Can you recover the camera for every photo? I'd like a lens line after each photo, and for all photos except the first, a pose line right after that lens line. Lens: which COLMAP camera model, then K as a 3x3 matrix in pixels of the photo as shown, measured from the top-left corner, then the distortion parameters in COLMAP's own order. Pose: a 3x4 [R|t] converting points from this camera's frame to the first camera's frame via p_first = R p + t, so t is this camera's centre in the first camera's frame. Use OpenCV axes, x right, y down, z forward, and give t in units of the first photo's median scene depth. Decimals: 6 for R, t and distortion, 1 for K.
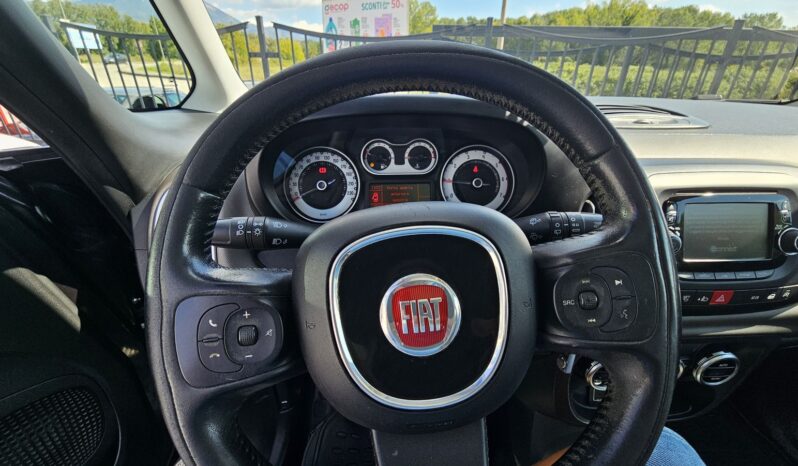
lens RADIAL K [[340.3, 0, 399.0], [0, 340.3, 233.0], [0, 0, 1]] dist [-0.002660, 0.000255]
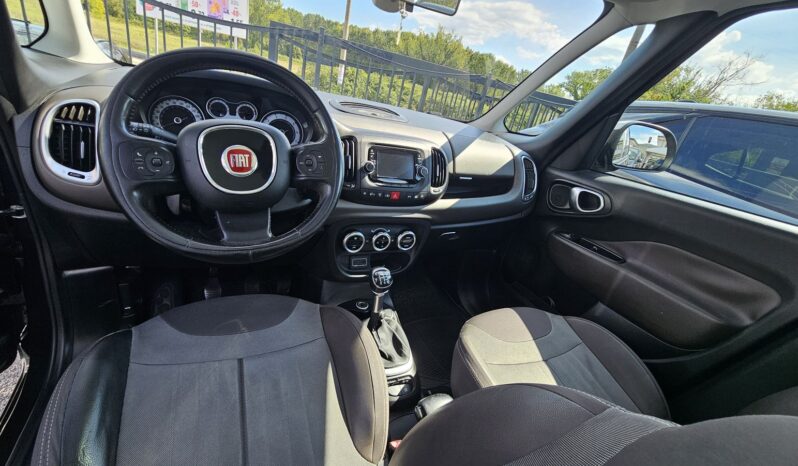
lens RADIAL K [[340.3, 0, 399.0], [0, 340.3, 233.0], [0, 0, 1]] dist [-0.002660, 0.000255]
pose [[0.902795, 0.004009, 0.430053, 0.023247], [-0.005328, 0.999984, 0.001864, 0.366851], [-0.430039, -0.003974, 0.902802, -0.851576]]
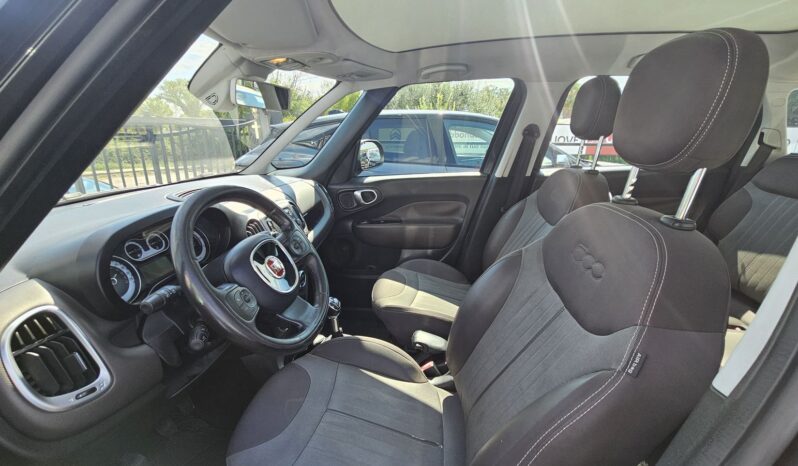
lens RADIAL K [[340.3, 0, 399.0], [0, 340.3, 233.0], [0, 0, 1]] dist [-0.002660, 0.000255]
pose [[0.183663, -0.297557, 0.936871, -1.222912], [0.441343, 0.876582, 0.191888, -0.063481], [-0.878342, 0.378239, 0.292320, -0.490921]]
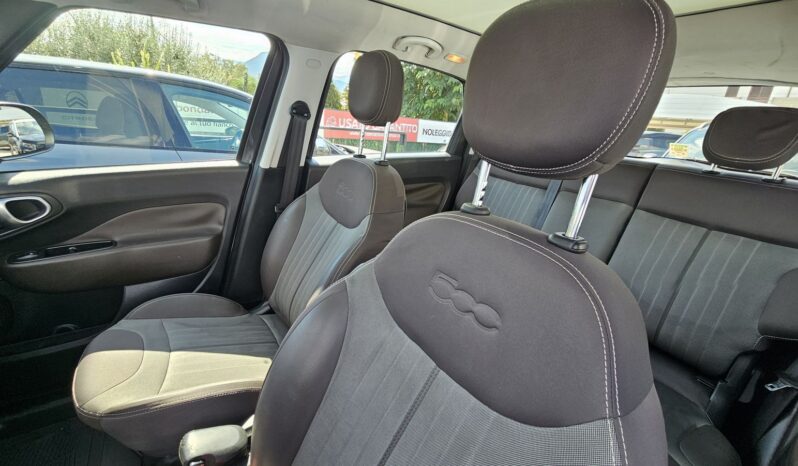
lens RADIAL K [[342.5, 0, 402.7], [0, 342.5, 237.9], [0, 0, 1]] dist [-0.002469, -0.000166]
pose [[-0.503771, -0.329161, 0.798666, -0.513560], [0.306621, 0.796217, 0.521558, -0.082179], [-0.807588, 0.507633, -0.300183, -0.374577]]
